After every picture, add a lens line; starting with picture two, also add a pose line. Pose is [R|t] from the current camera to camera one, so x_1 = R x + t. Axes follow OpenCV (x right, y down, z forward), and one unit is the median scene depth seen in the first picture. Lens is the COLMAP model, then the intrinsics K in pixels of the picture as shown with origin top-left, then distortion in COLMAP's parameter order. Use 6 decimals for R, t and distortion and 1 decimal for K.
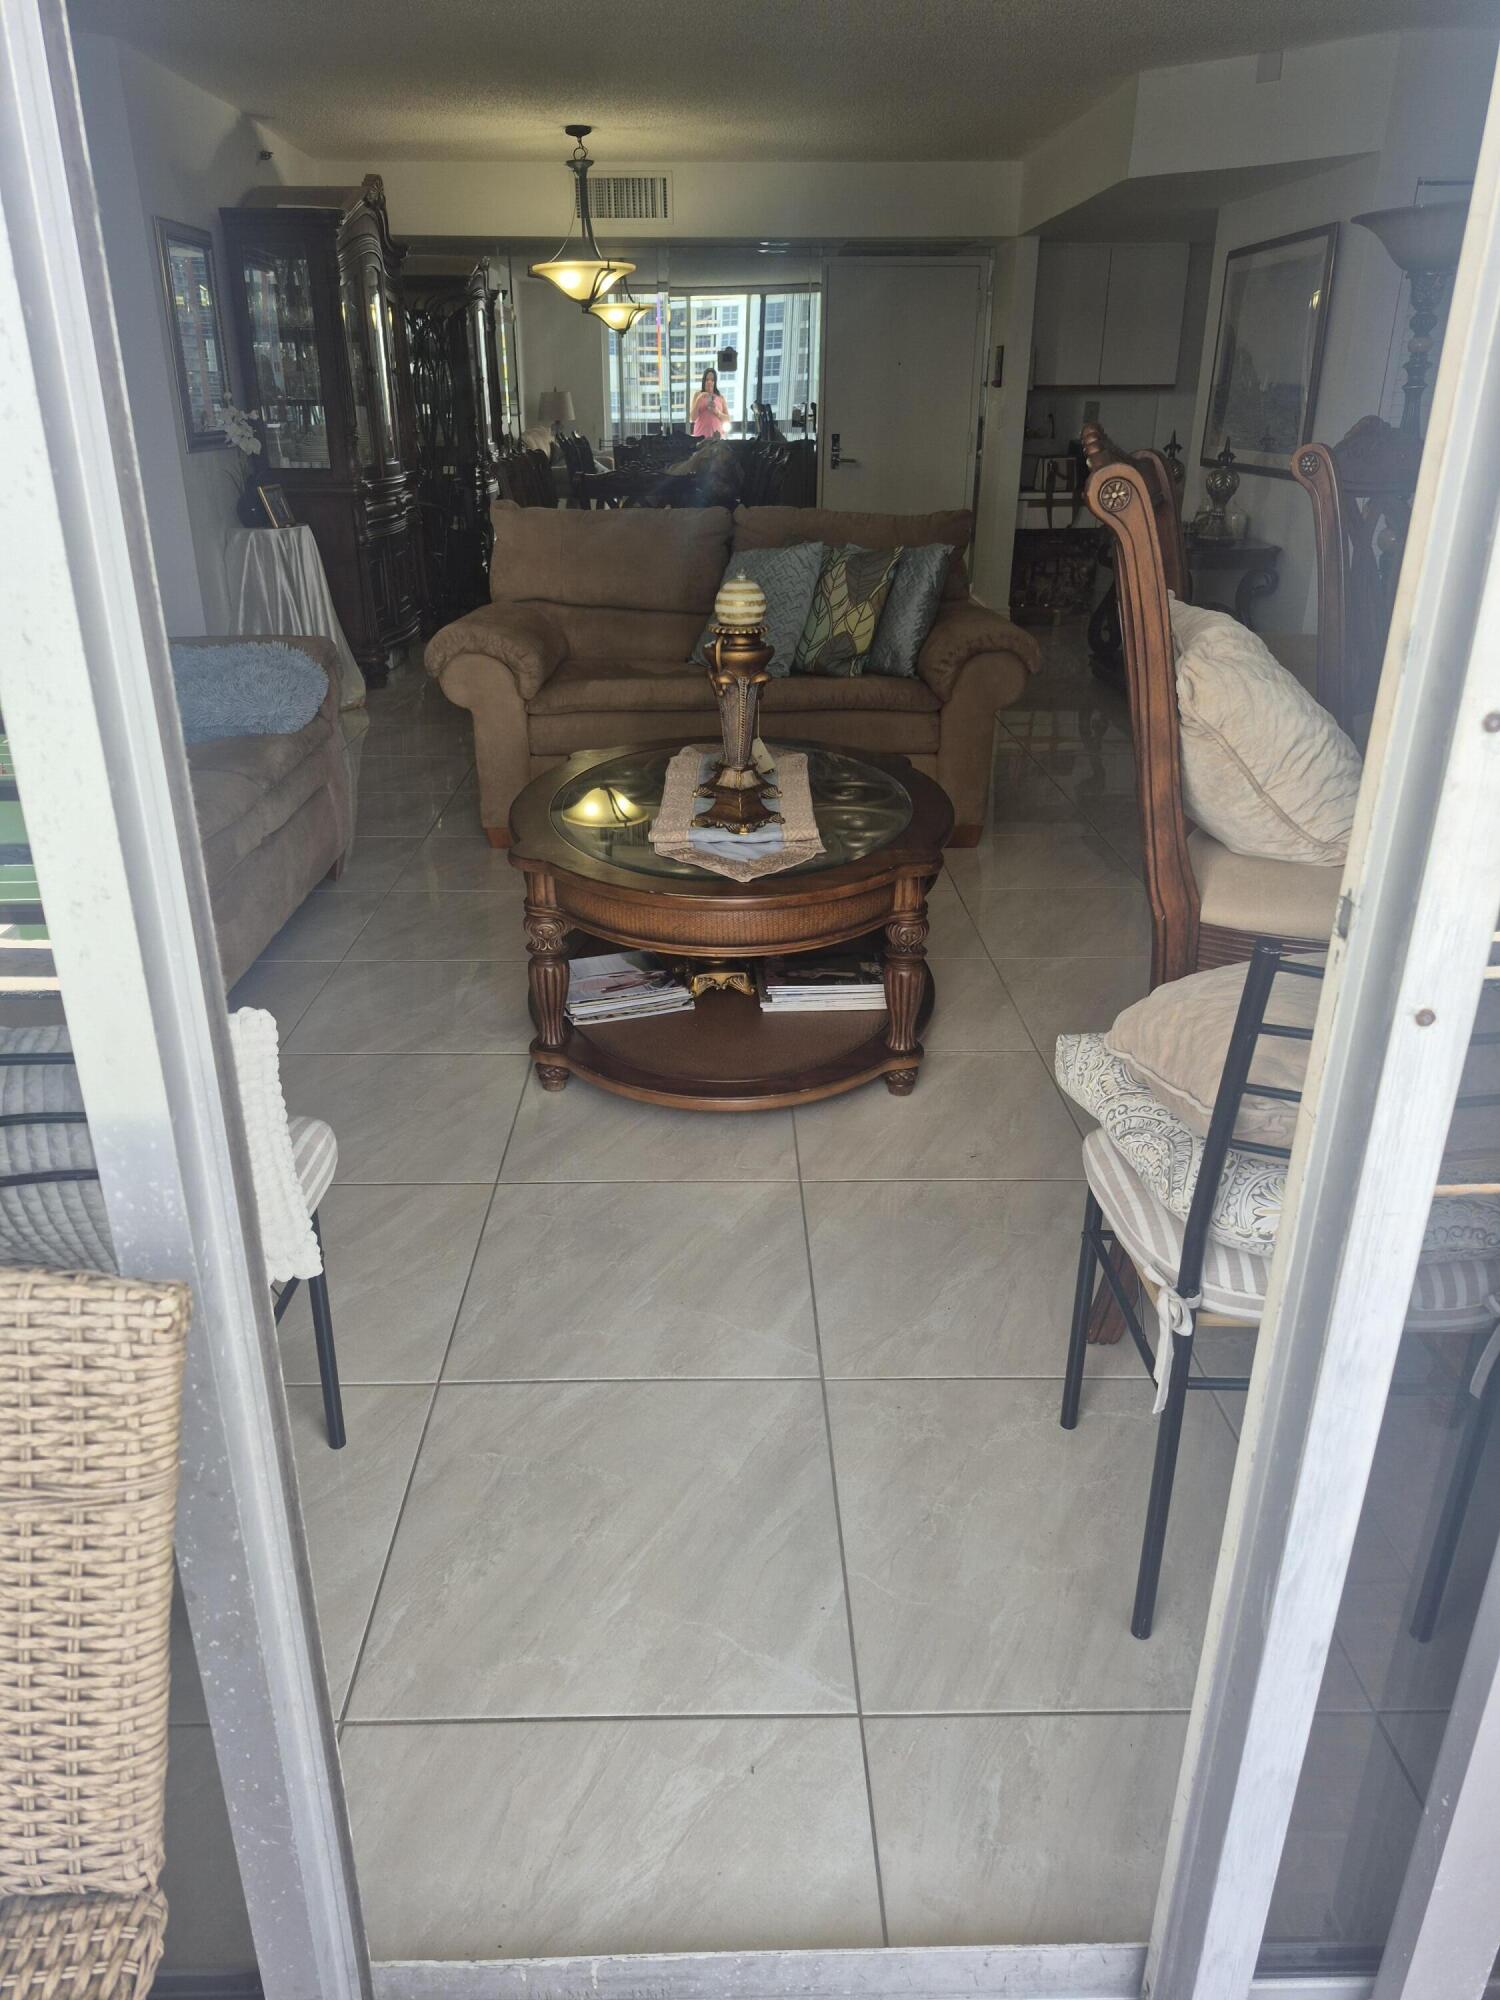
lens RADIAL K [[1373.3, 0, 741.5], [0, 1373.3, 1005.0], [0, 0, 1]] dist [0.078028, -0.080634]
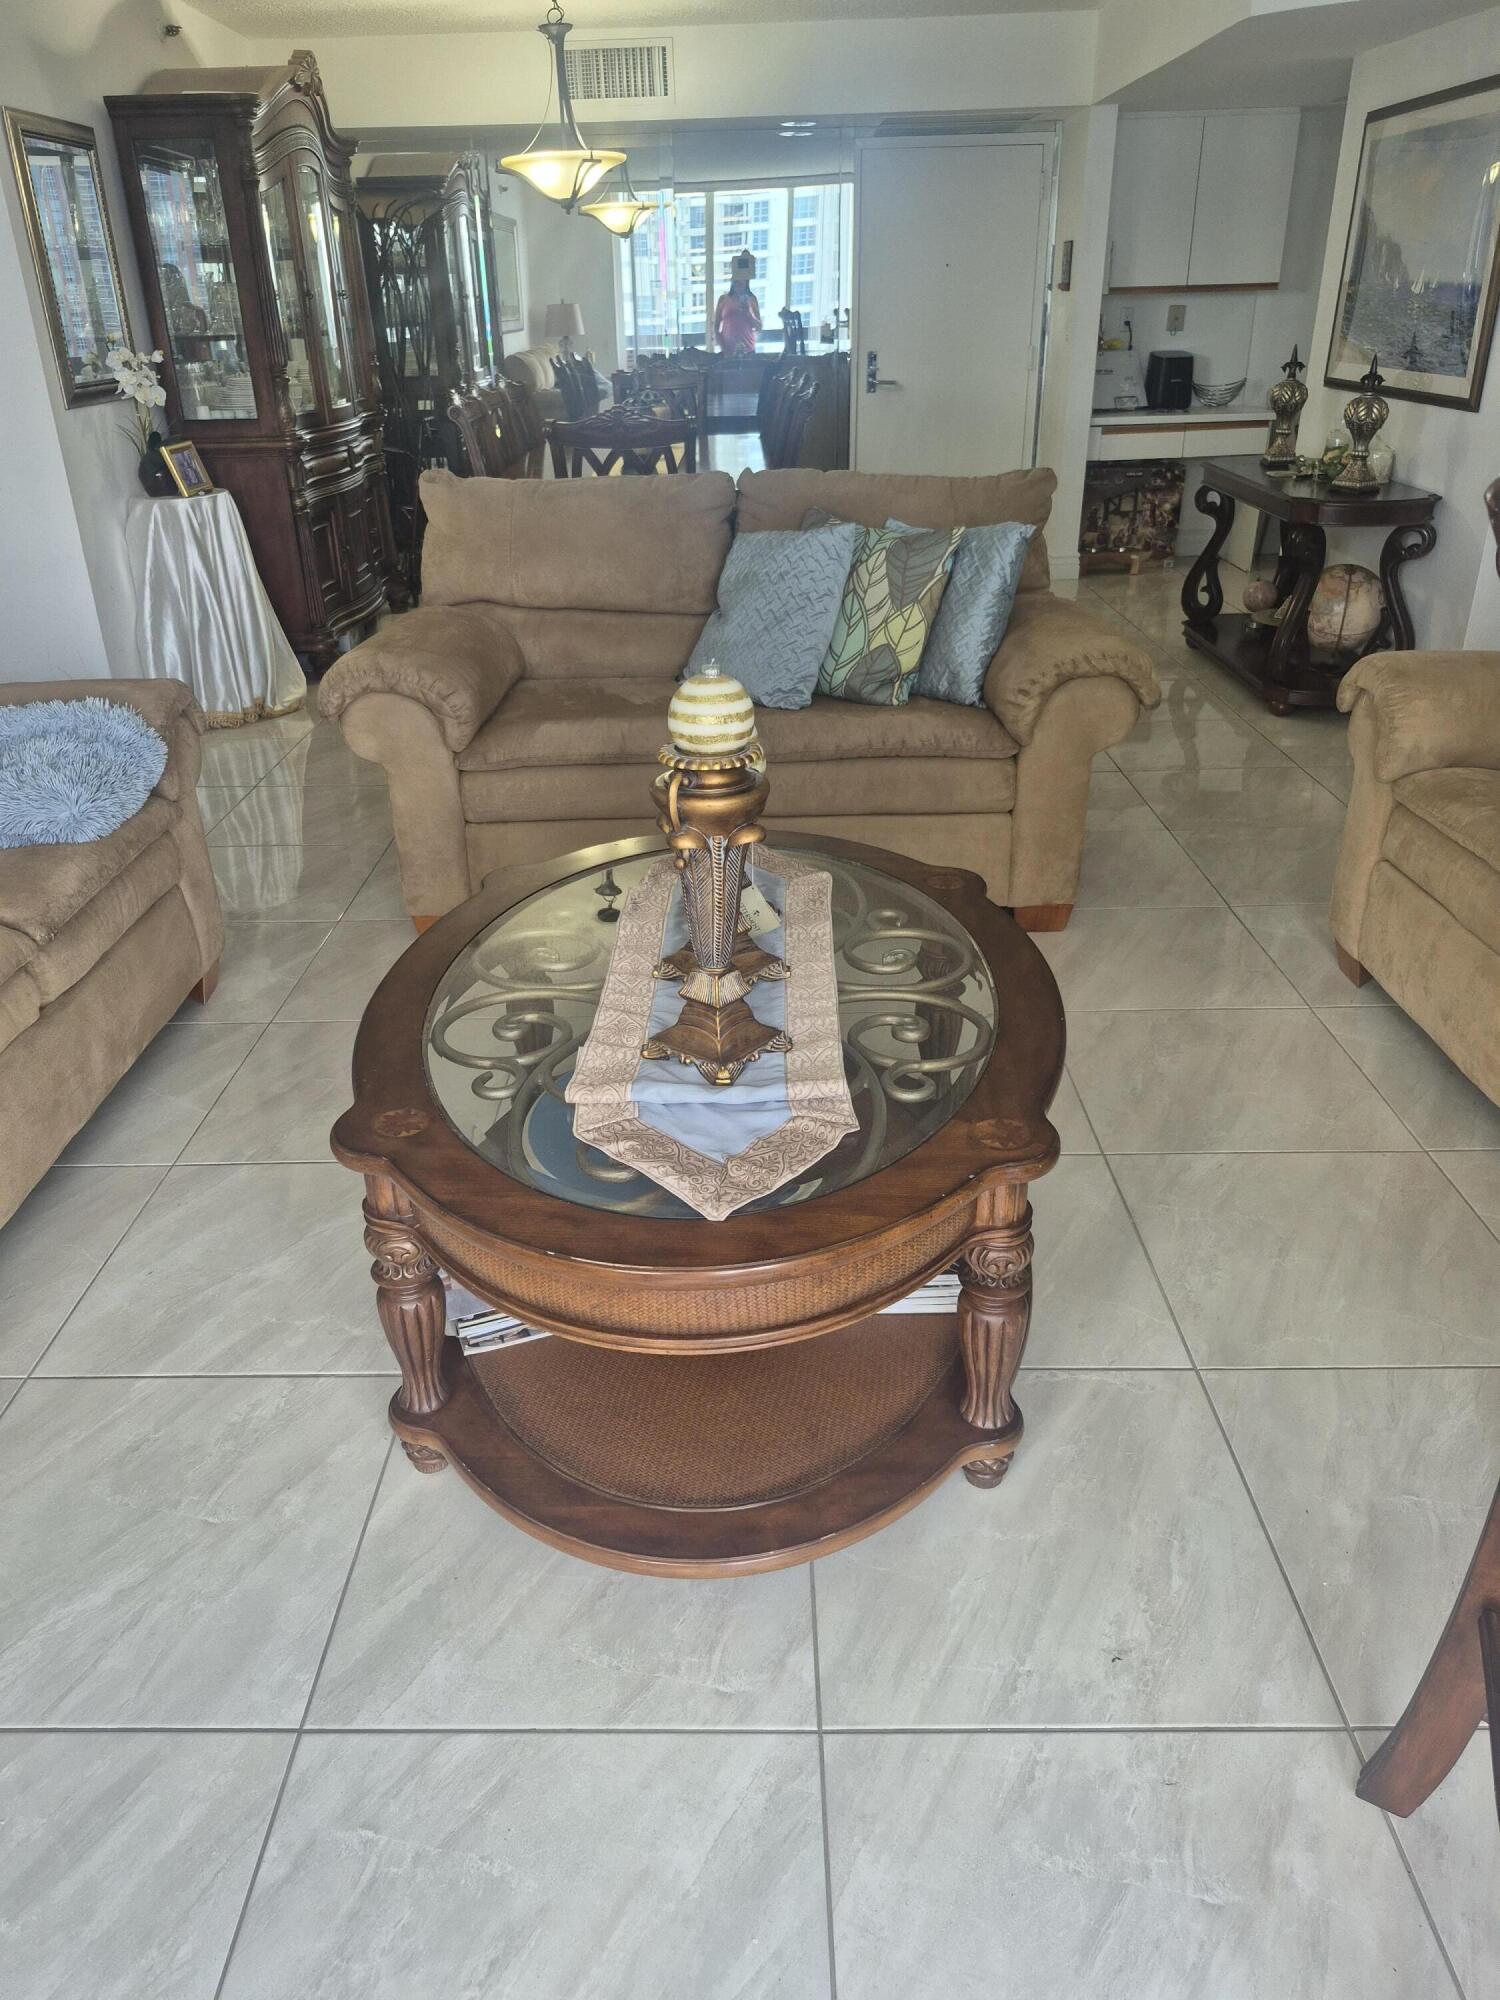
lens RADIAL K [[1373.3, 0, 734.9], [0, 1373.3, 982.7], [0, 0, 1]] dist [0.078028, -0.080634]
pose [[0.999361, -0.010043, -0.034294, 0.013332], [0.011578, 0.998927, 0.044845, -0.094104], [0.033807, -0.045214, 0.998405, 0.188411]]
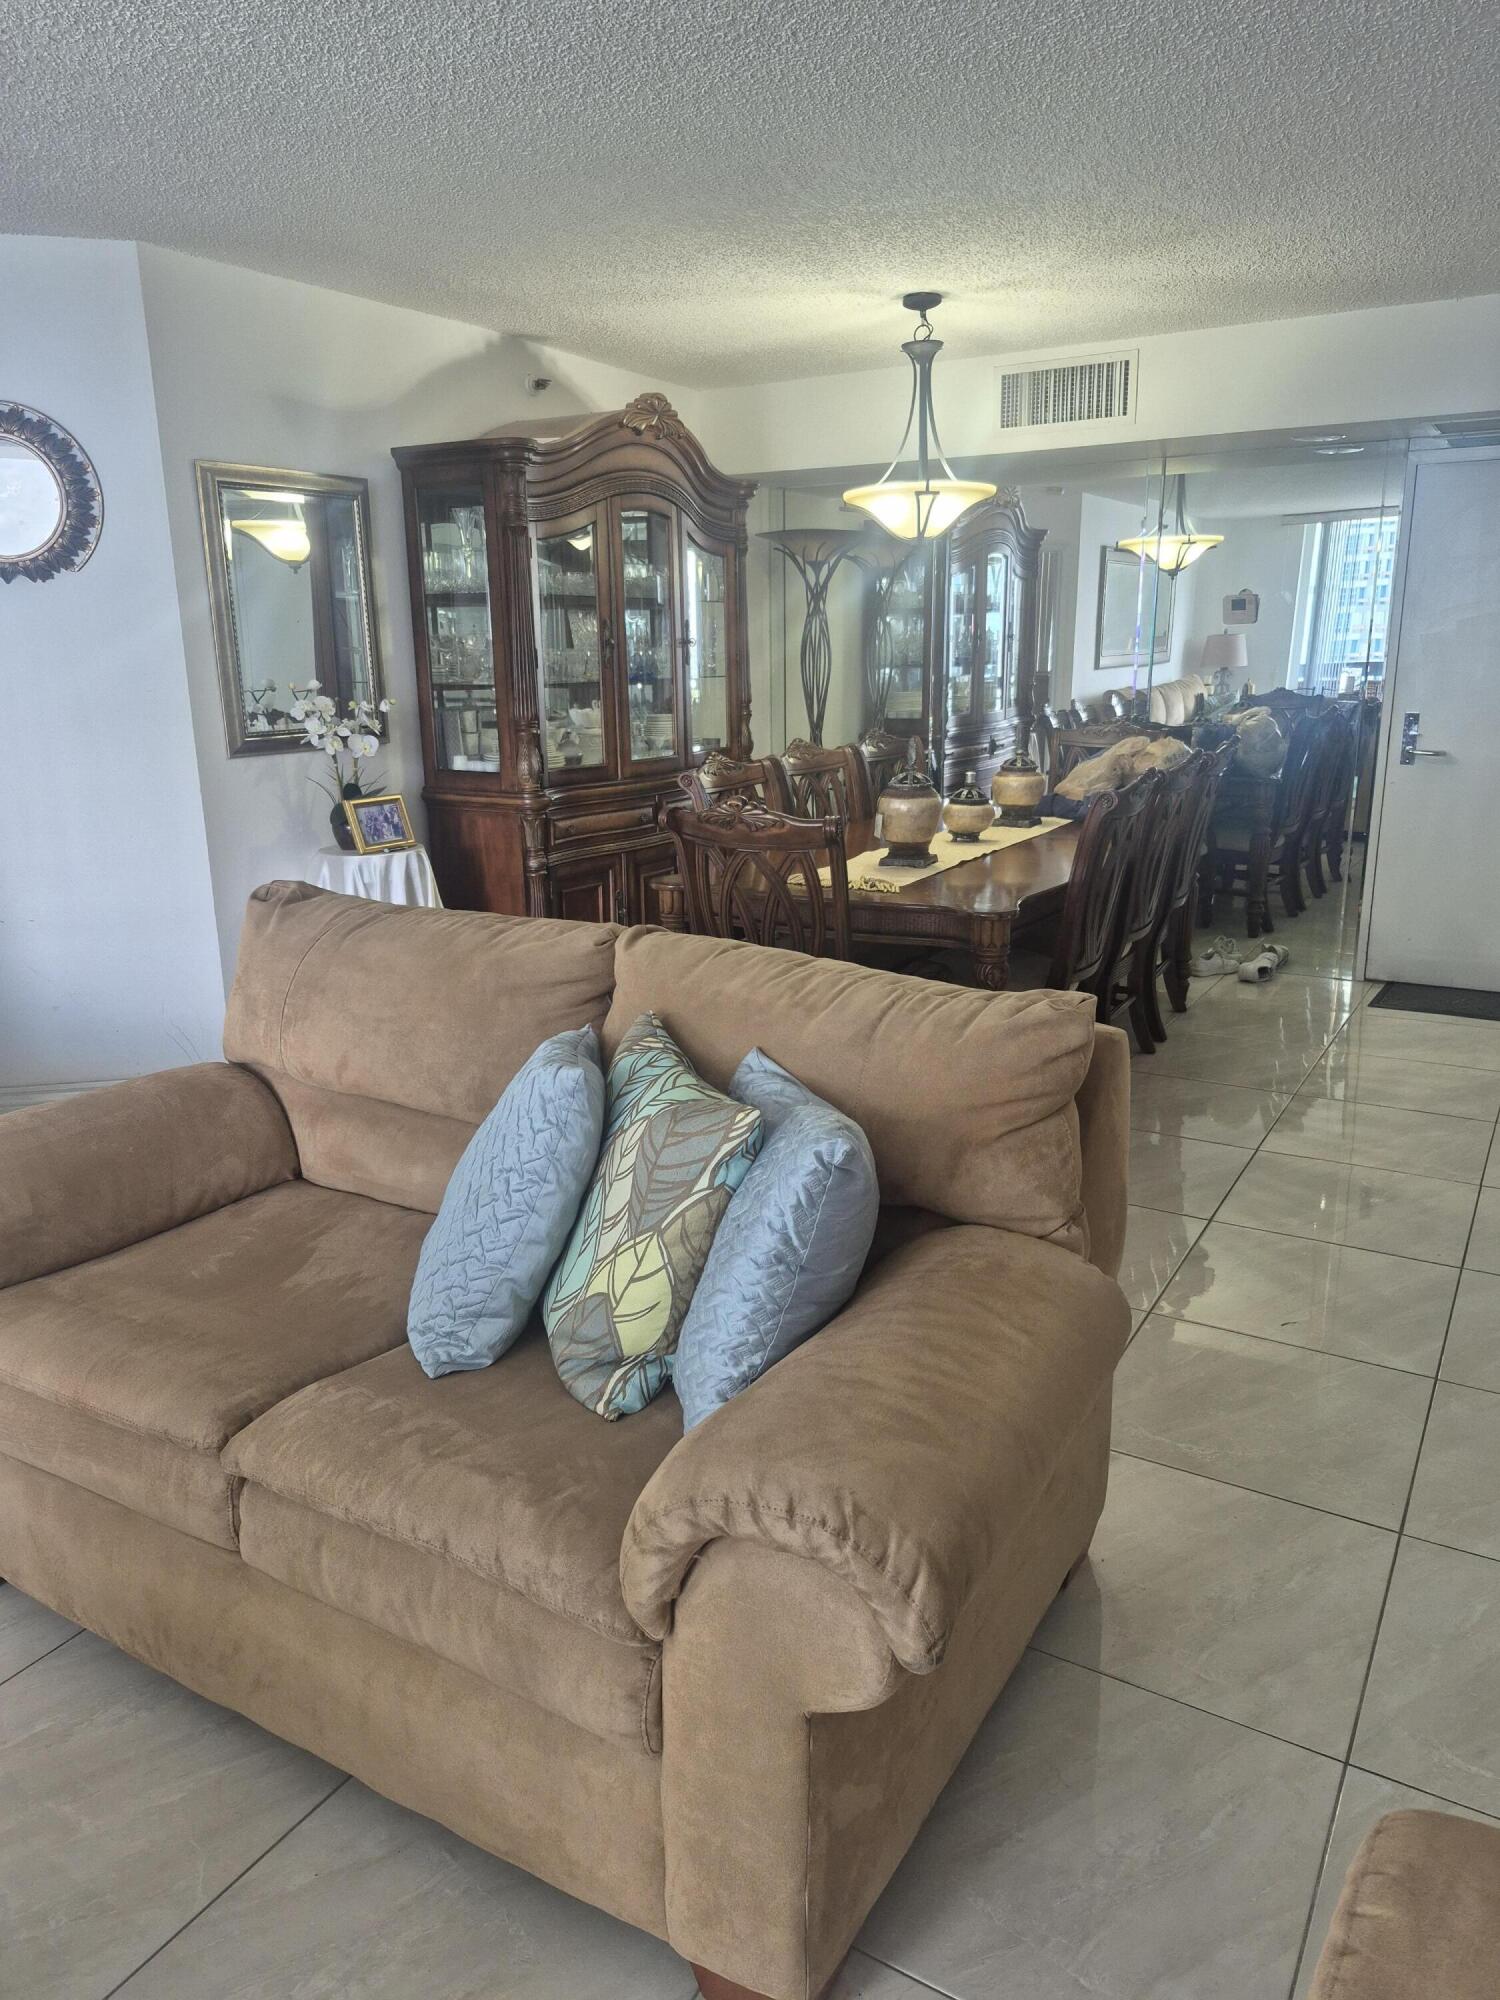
lens RADIAL K [[1373.3, 0, 761.1], [0, 1373.3, 999.0], [0, 0, 1]] dist [0.078028, -0.080634]
pose [[0.849454, 0.123577, -0.512987, 0.233864], [-0.200260, 0.974954, -0.096748, -0.248985], [0.488183, 0.184914, 0.852927, 0.517276]]
